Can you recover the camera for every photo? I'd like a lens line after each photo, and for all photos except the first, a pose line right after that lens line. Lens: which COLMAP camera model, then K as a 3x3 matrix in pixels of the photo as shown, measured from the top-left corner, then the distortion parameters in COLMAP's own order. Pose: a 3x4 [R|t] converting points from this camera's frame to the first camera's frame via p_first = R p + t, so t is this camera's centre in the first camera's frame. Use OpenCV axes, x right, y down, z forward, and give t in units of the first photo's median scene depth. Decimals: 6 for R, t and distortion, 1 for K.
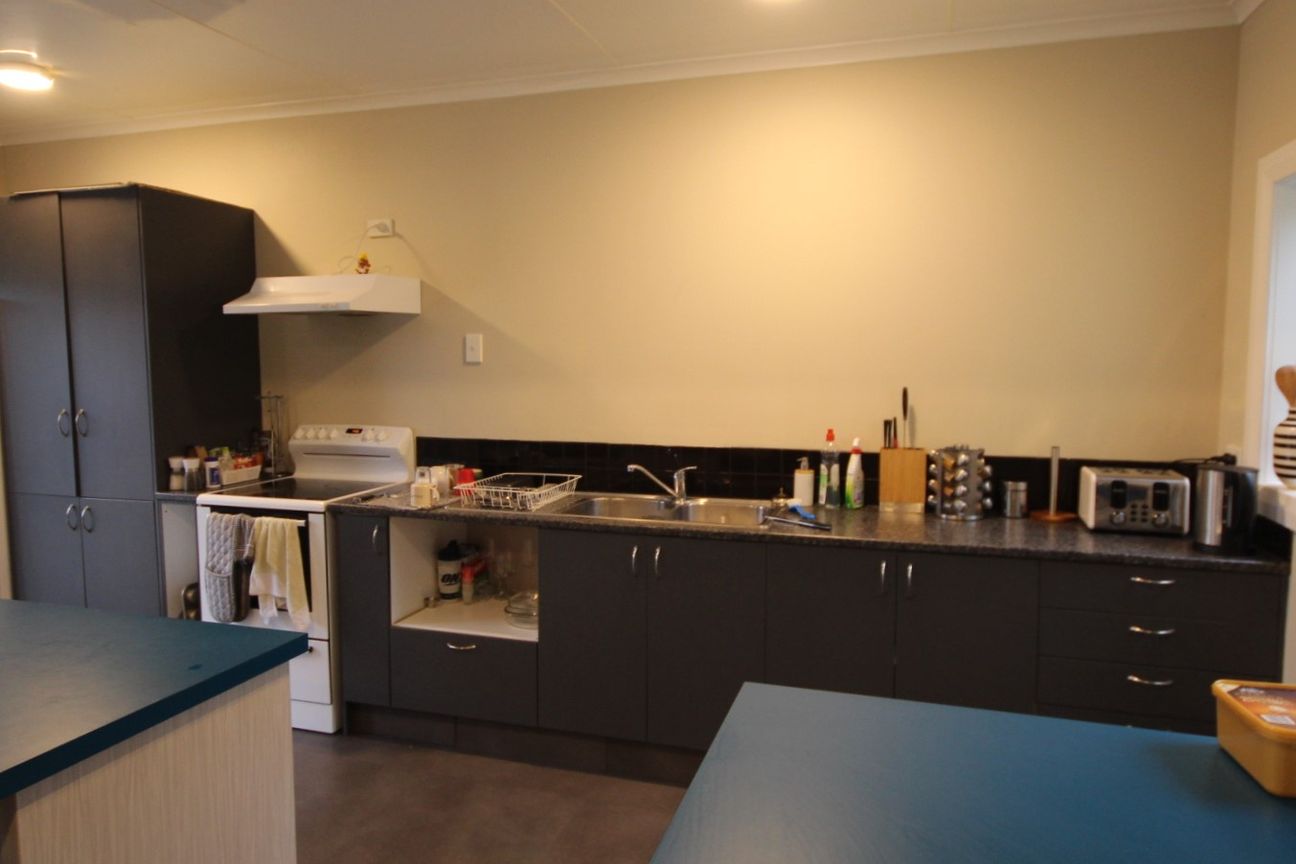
lens RADIAL K [[831.3, 0, 648.0], [0, 831.3, 432.0], [0, 0, 1]] dist [-0.000366, -0.000215]
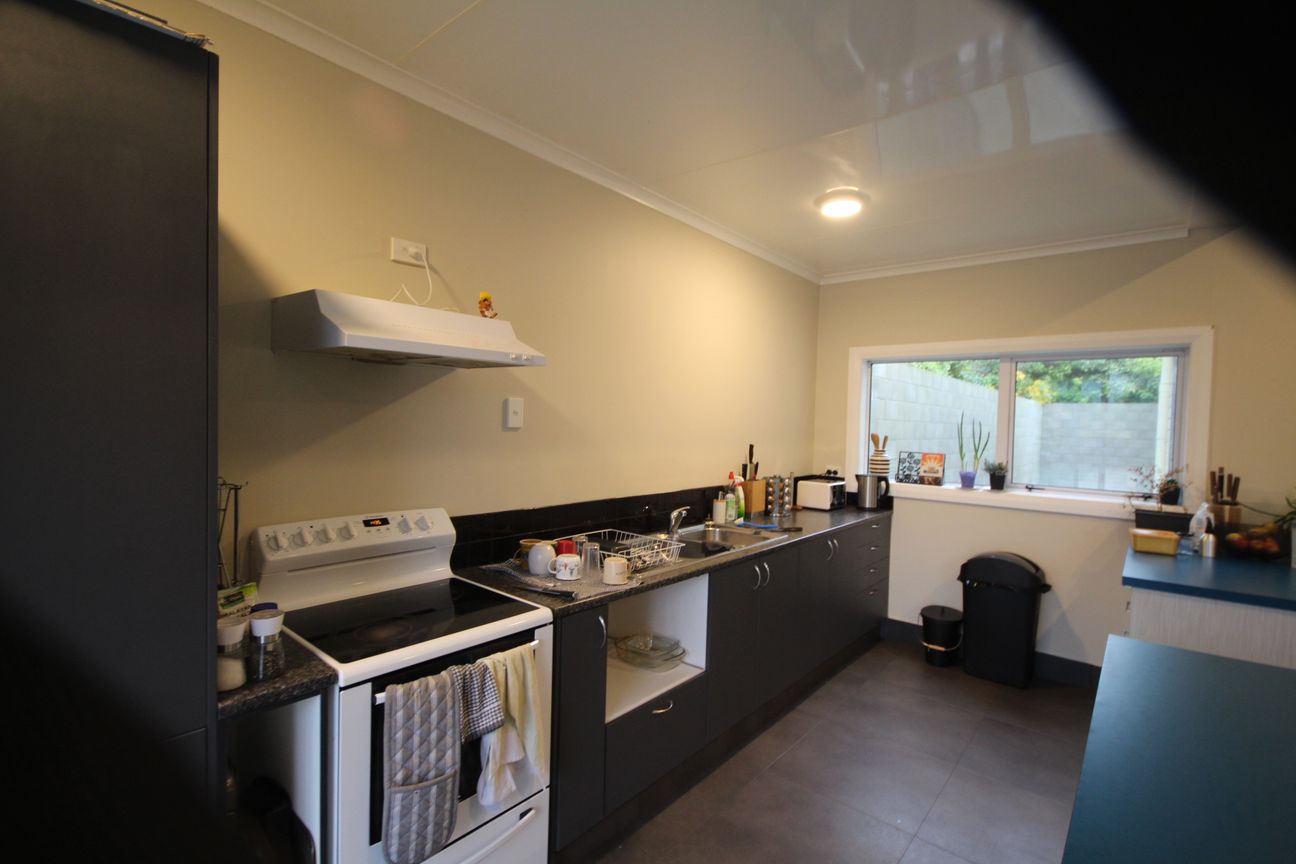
lens RADIAL K [[598.4, 0, 646.1], [0, 598.4, 441.7], [0, 0, 1]] dist [-0.000415, 0.000013]
pose [[0.384372, -0.022464, 0.922905, -0.856288], [0.056306, 0.998413, 0.000851, -0.067086], [-0.921459, 0.051638, 0.385027, 0.678796]]
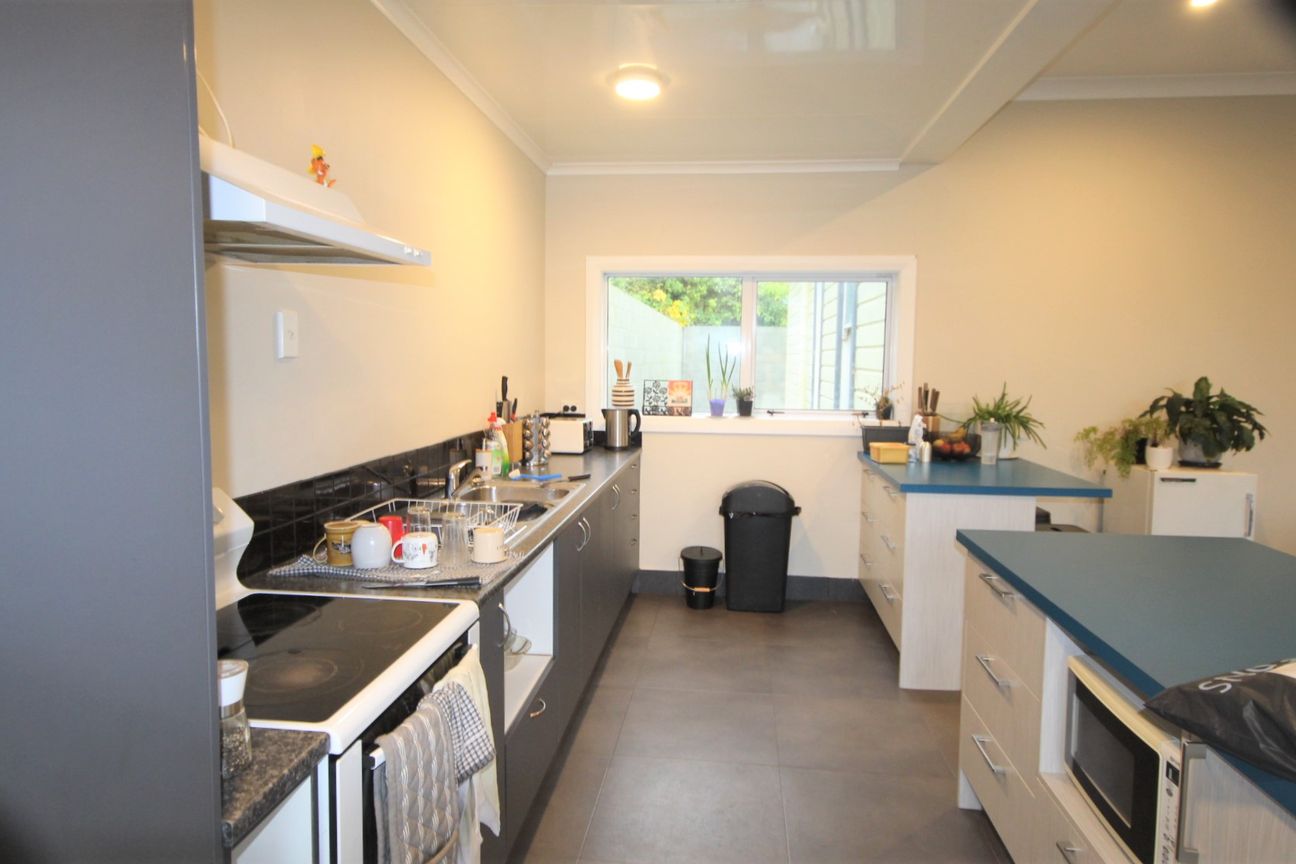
lens RADIAL K [[791.6, 0, 648.0], [0, 791.6, 432.0], [0, 0, 1]] dist [-0.003426, 0.000053]
pose [[-0.196493, -0.094068, 0.975982, -0.920244], [0.076028, 0.990929, 0.110815, -0.081720], [-0.977553, 0.095977, -0.187559, 0.955747]]
